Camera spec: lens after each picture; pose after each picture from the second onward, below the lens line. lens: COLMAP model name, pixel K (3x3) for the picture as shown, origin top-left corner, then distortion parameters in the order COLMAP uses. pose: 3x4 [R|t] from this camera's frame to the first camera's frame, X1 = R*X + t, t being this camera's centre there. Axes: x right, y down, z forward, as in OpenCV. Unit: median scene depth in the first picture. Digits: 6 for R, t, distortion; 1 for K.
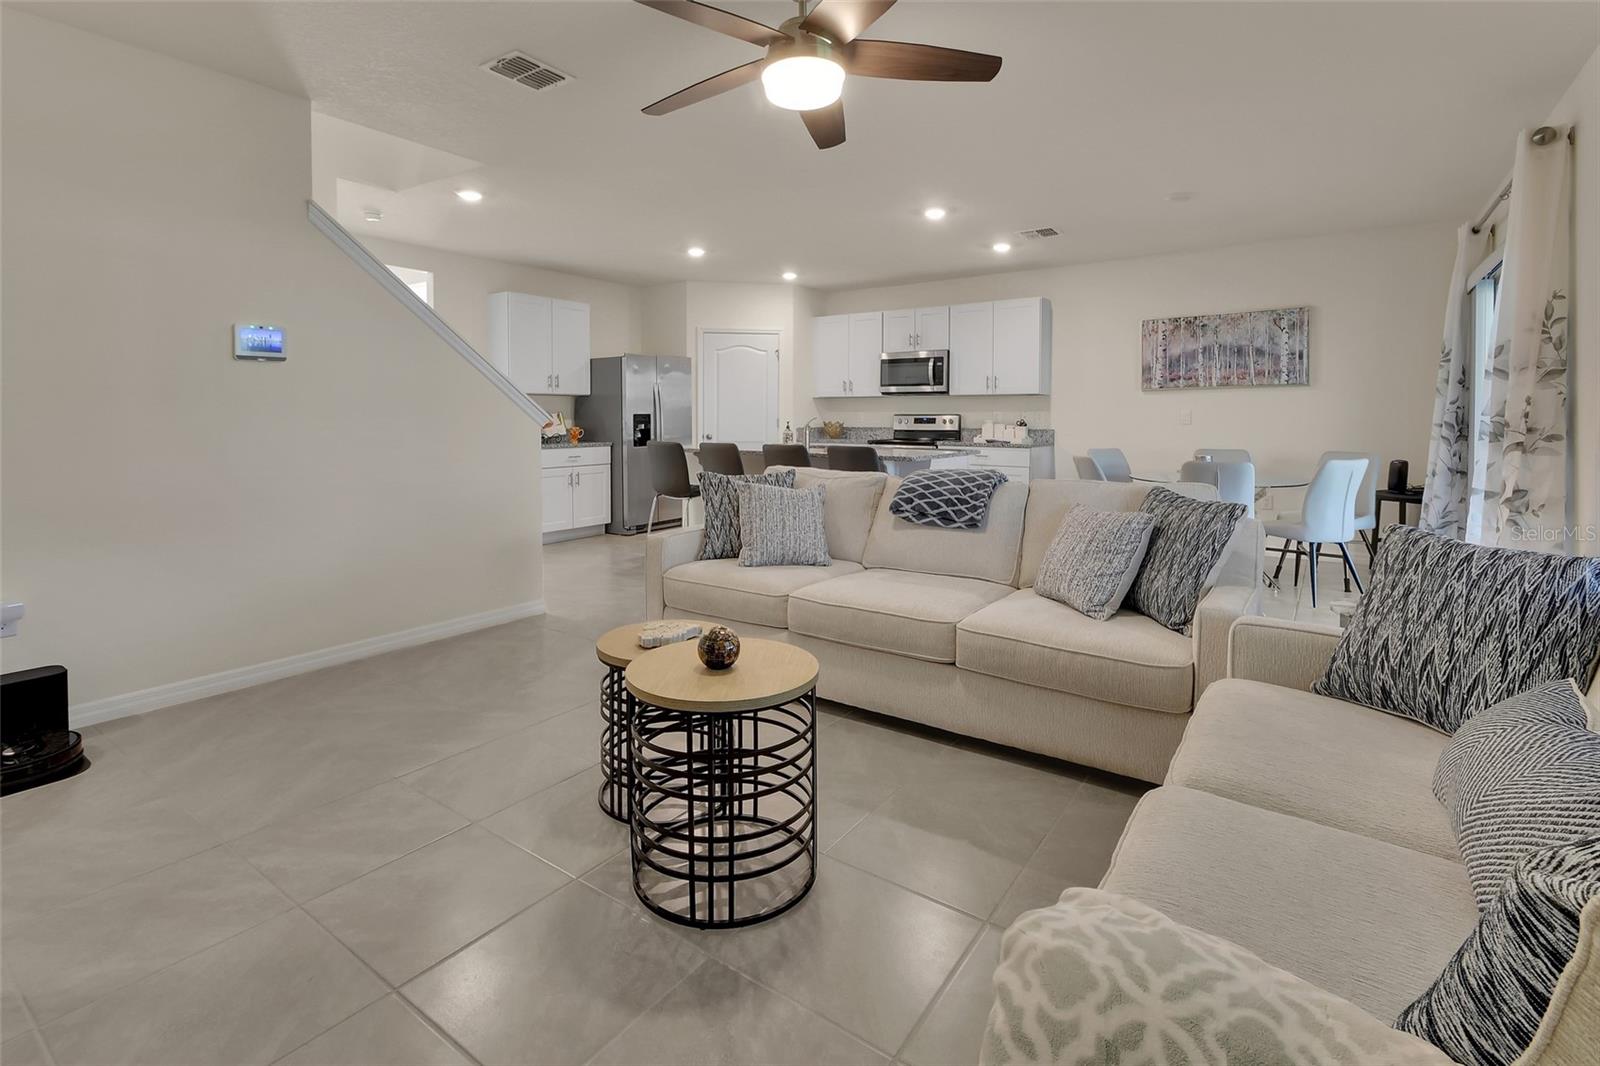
lens RADIAL K [[755.2, 0, 790.3], [0, 755.2, 445.1], [0, 0, 1]] dist [0.017041, -0.007498]
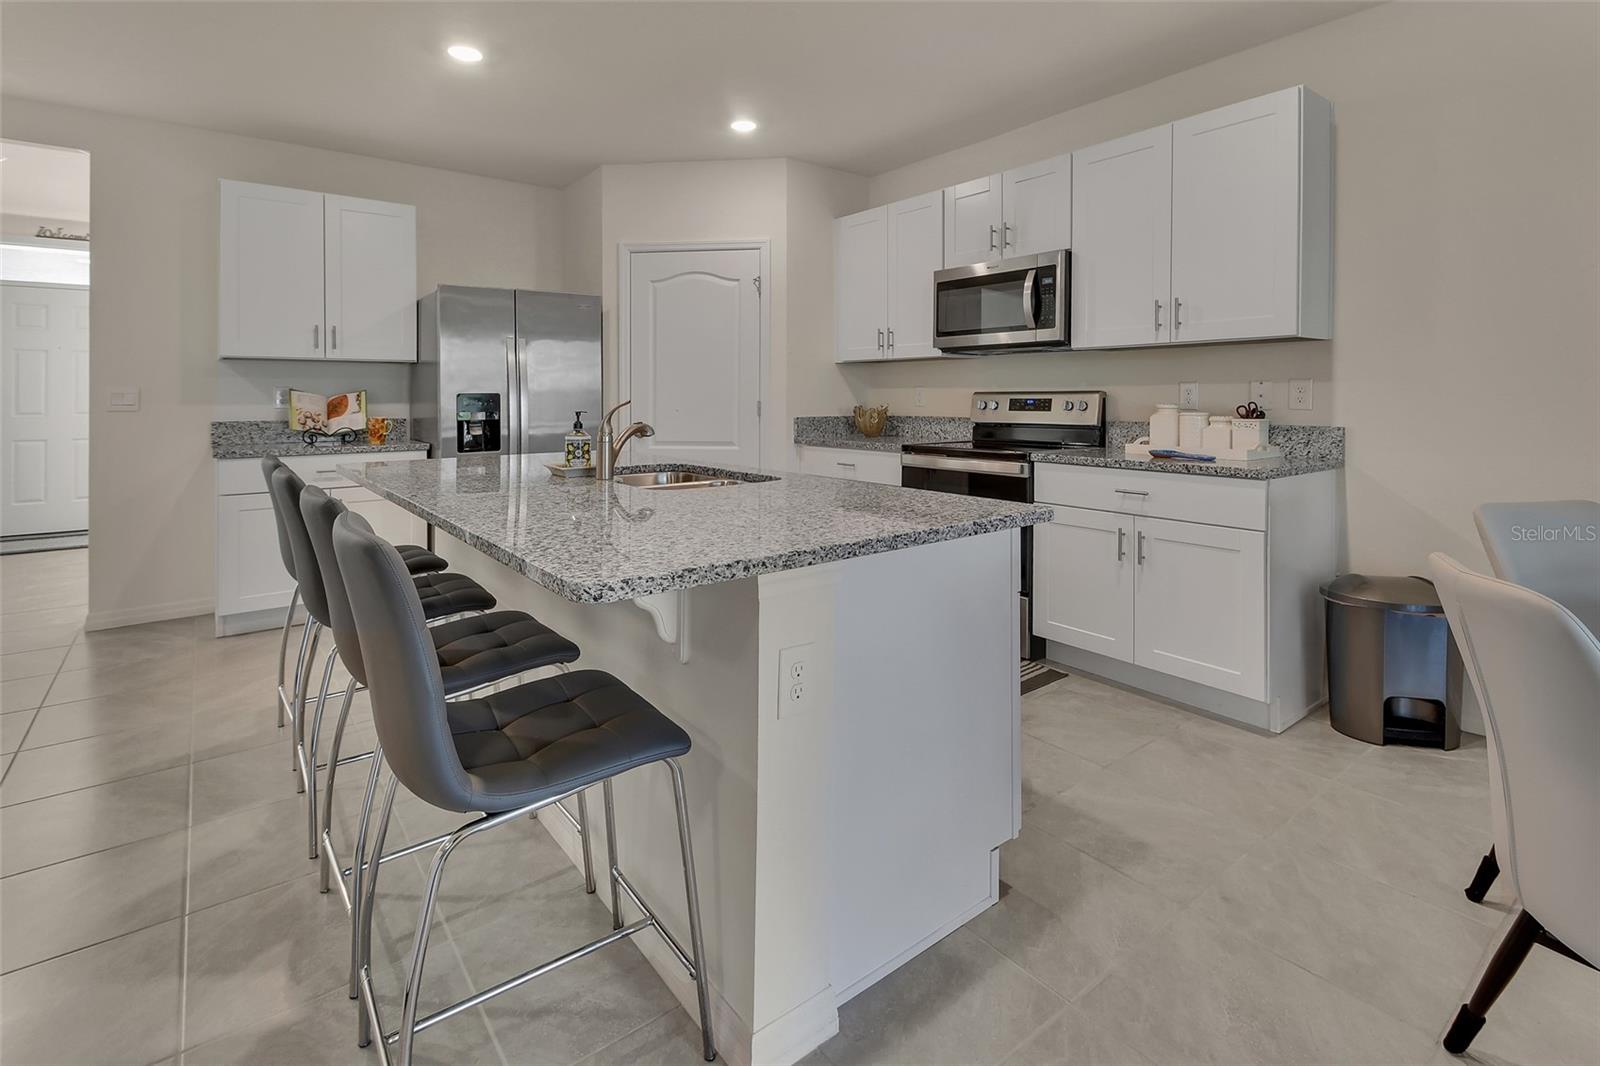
lens RADIAL K [[755.2, 0, 793.6], [0, 755.2, 407.4], [0, 0, 1]] dist [0.017041, -0.007498]
pose [[0.957982, 0.000416, -0.286829, 0.185839], [-0.007800, 0.999667, -0.024605, -0.018917], [0.286723, 0.025808, 0.957666, 0.532654]]
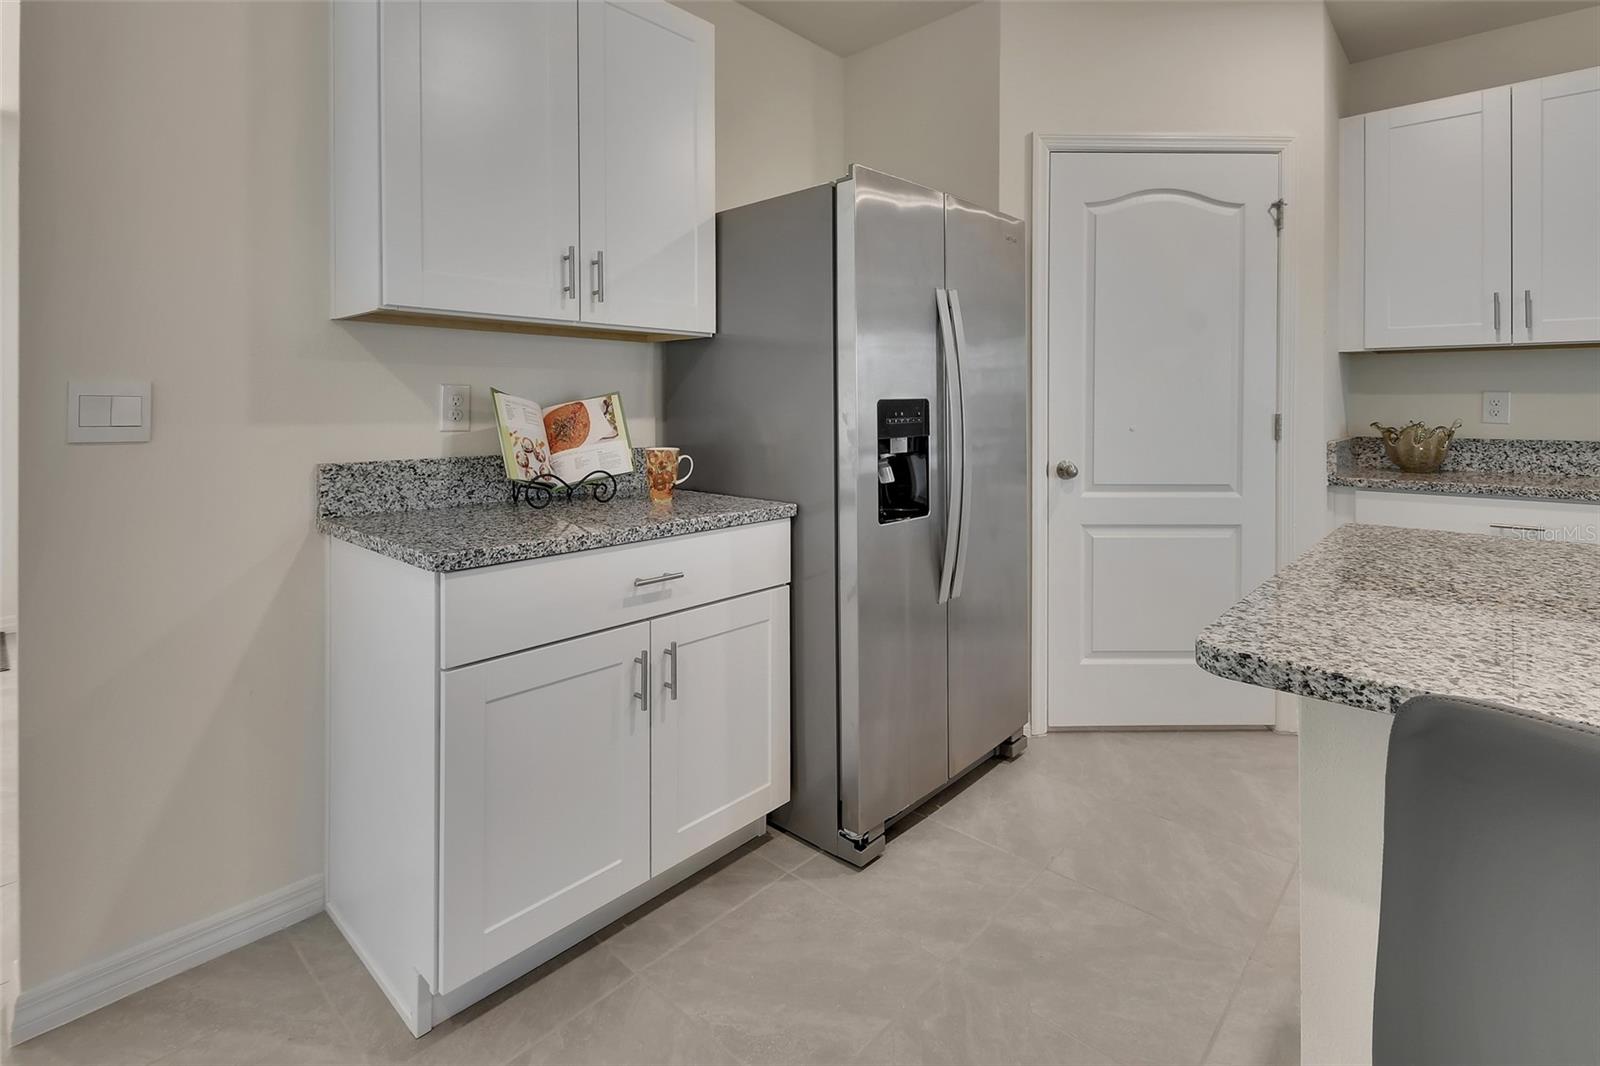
lens RADIAL K [[755.2, 0, 774.1], [0, 755.2, 415.6], [0, 0, 1]] dist [0.017041, -0.007498]
pose [[0.990948, -0.000194, -0.134243, -0.205690], [-0.003514, 0.999619, -0.027389, -0.027731], [0.134197, 0.027613, 0.990570, 0.725855]]
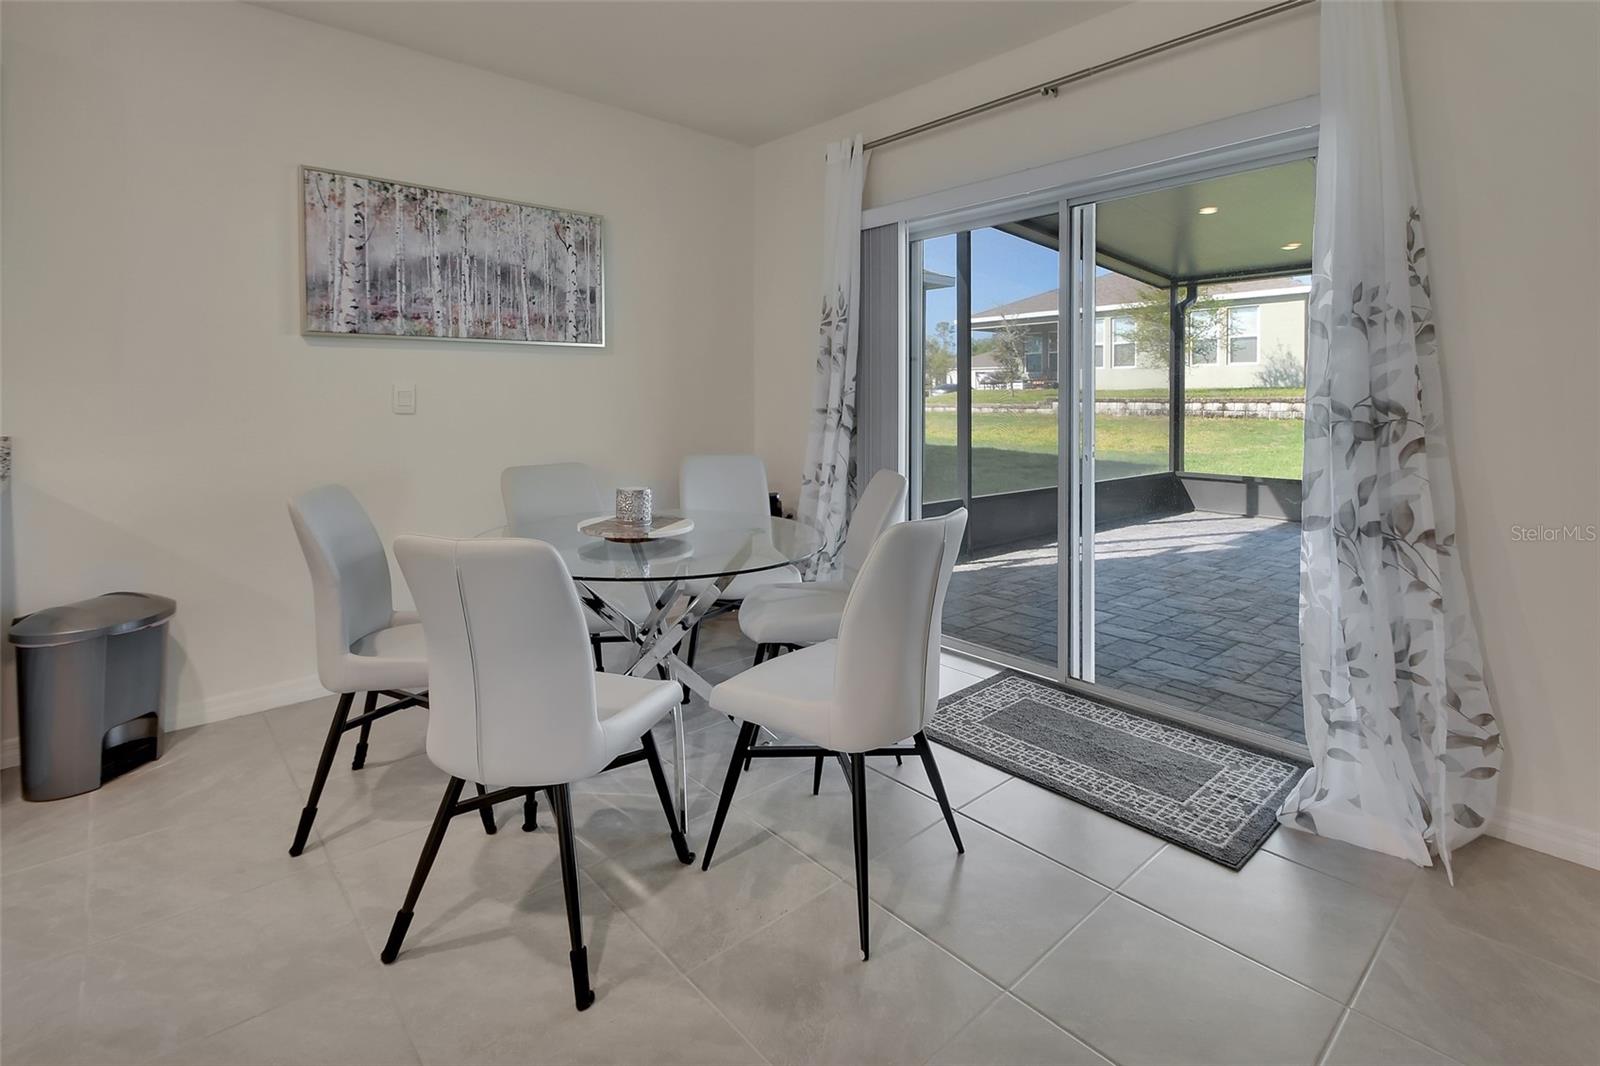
lens RADIAL K [[755.2, 0, 795.7], [0, 755.2, 396.9], [0, 0, 1]] dist [0.017041, -0.007498]
pose [[0.218190, -0.000851, 0.975906, 0.102780], [0.037162, 0.999282, -0.007437, -0.022769], [-0.975199, 0.037889, 0.218065, 0.592239]]
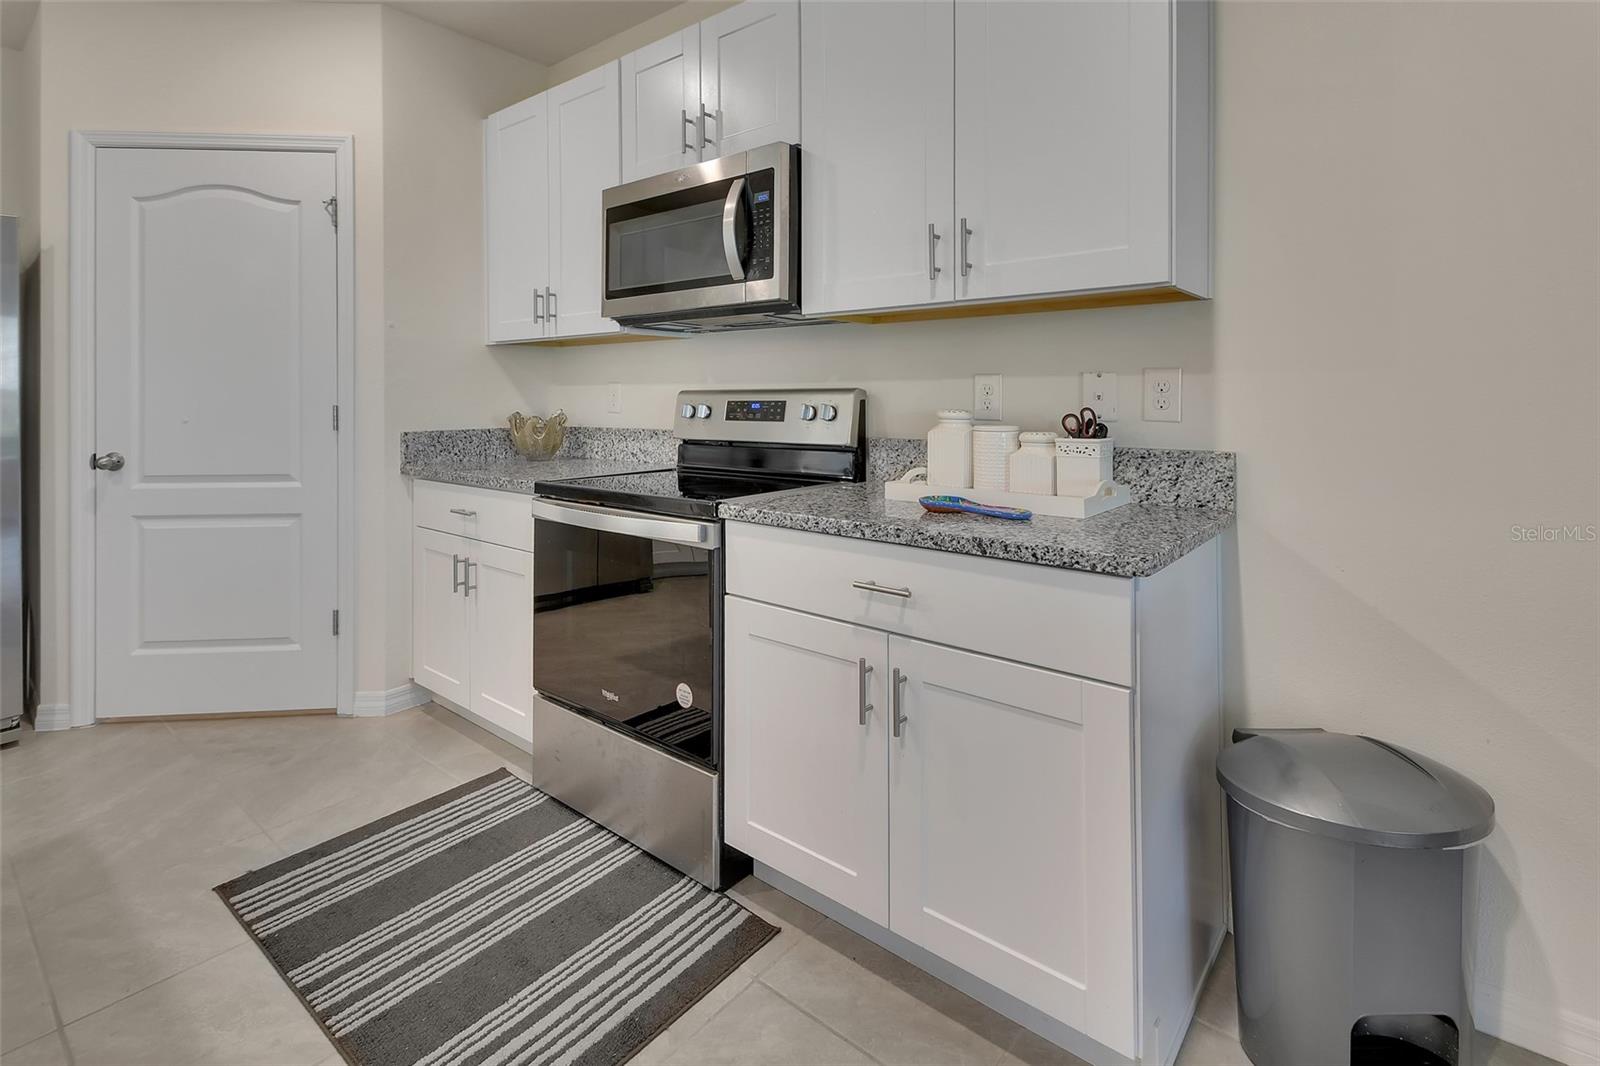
lens RADIAL K [[755.2, 0, 799.4], [0, 755.2, 398.0], [0, 0, 1]] dist [0.017041, -0.007498]
pose [[0.997750, -0.004902, -0.066858, 0.233063], [0.002561, 0.999382, -0.035060, -0.029104], [0.066988, 0.034810, 0.997146, 0.760054]]
